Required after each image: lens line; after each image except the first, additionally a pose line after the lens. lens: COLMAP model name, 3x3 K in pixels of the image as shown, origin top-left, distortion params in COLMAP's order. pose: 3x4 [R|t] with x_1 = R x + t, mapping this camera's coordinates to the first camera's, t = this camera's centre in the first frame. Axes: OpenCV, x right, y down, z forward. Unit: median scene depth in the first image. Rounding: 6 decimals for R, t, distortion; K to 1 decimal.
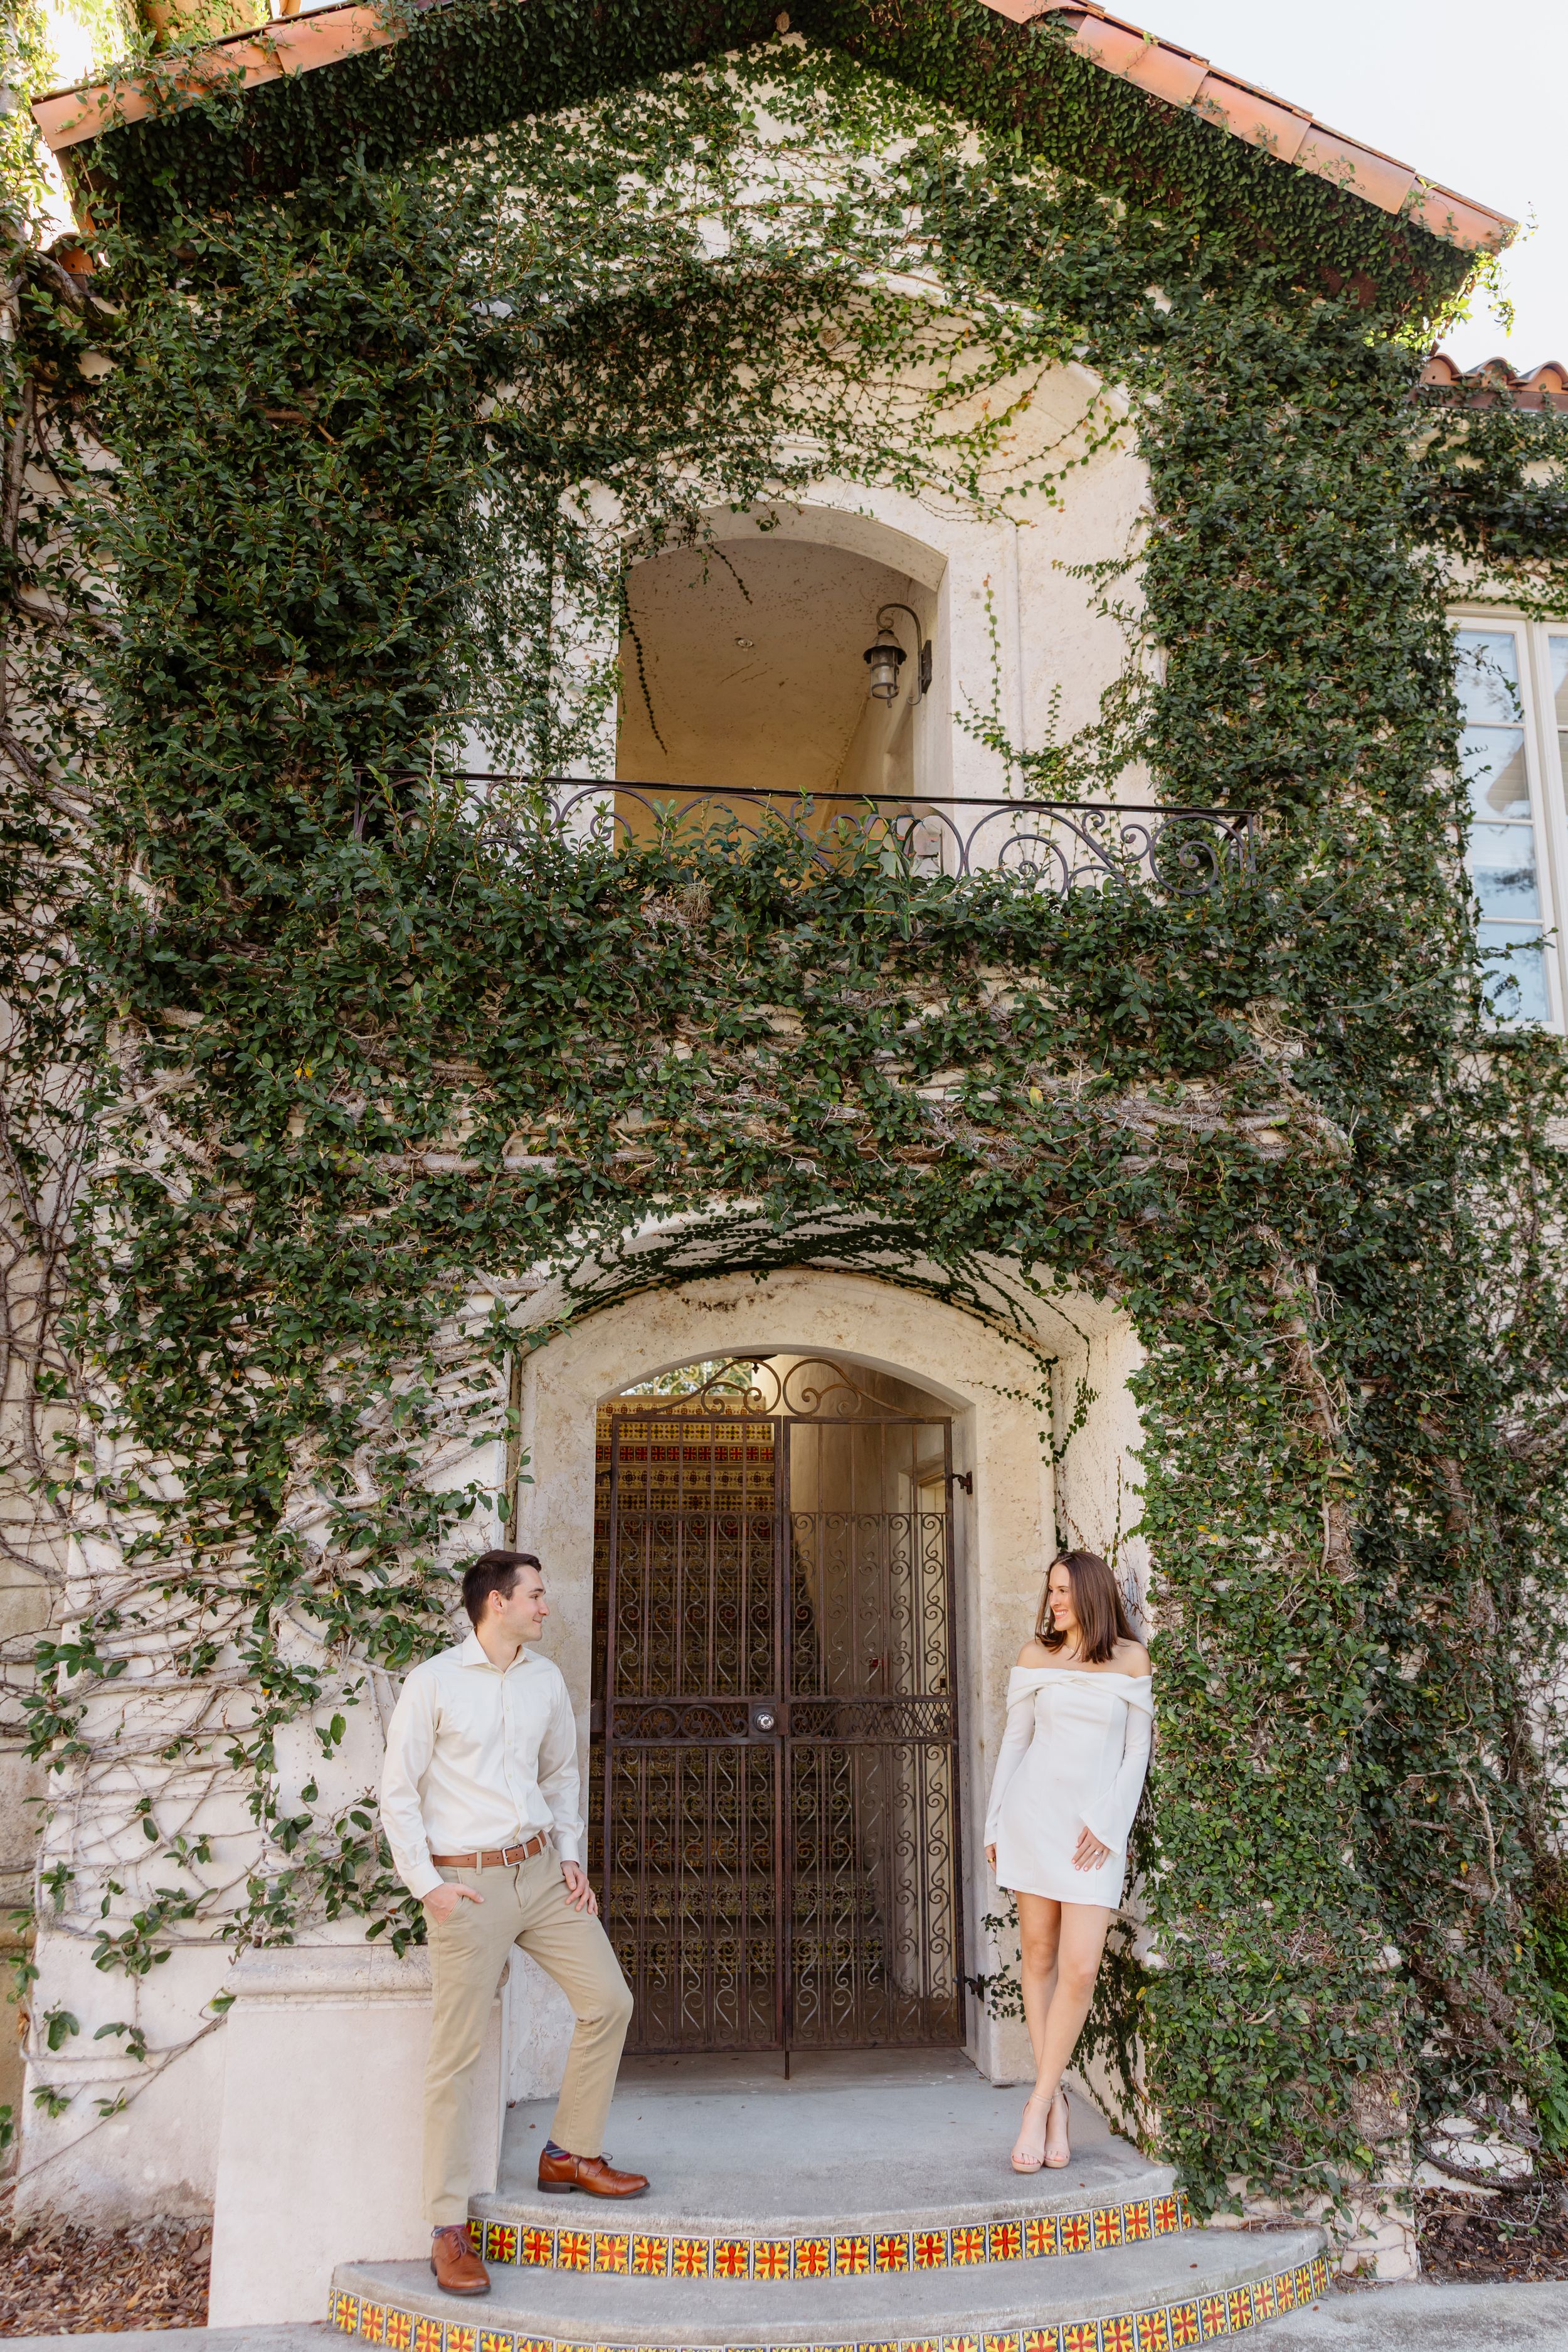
lens RADIAL K [[1904.9, 0, 784.0], [0, 1904.9, 1176.0], [0, 0, 1]] dist [0.002877, 0.000006]
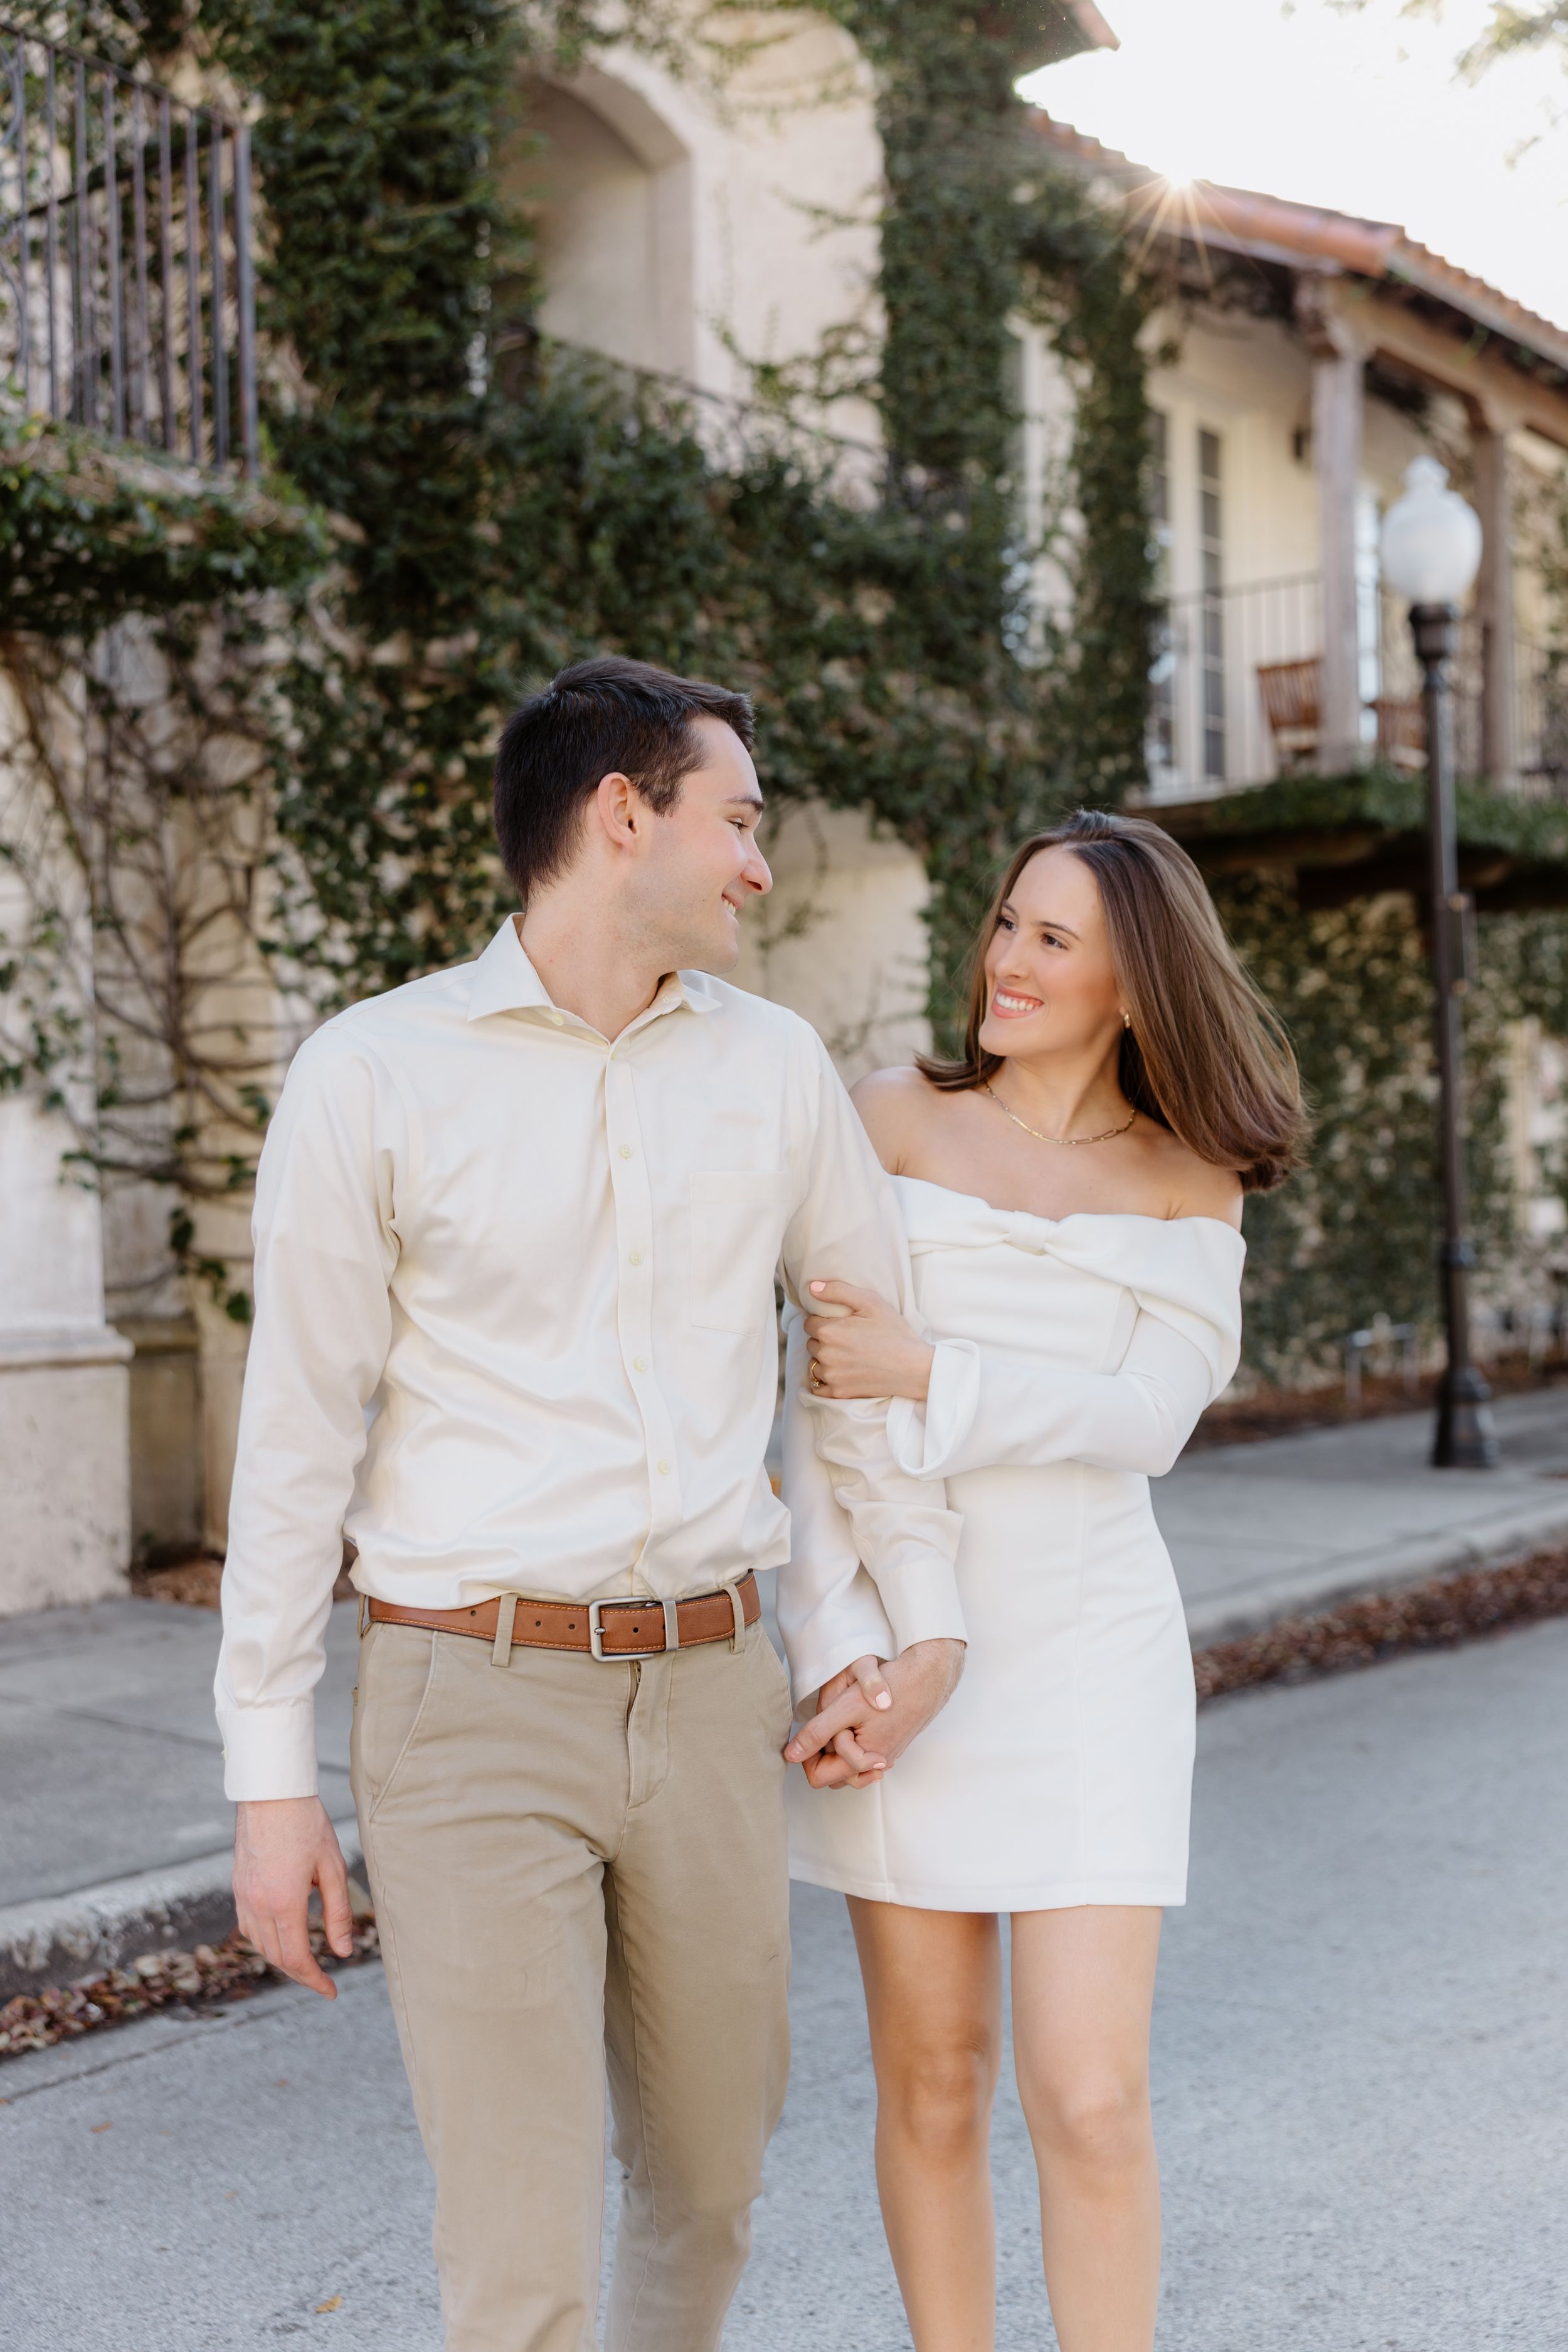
lens RADIAL K [[2642.2, 0, 783.5], [0, 2642.2, 1202.8], [0, 0, 1]] dist [-0.001181, 0.018579]
pose [[0.716346, -0.016710, 0.697545, -1.257361], [-0.149211, 0.972918, 0.176539, -0.010059], [-0.681604, -0.230544, 0.694453, -0.326958]]
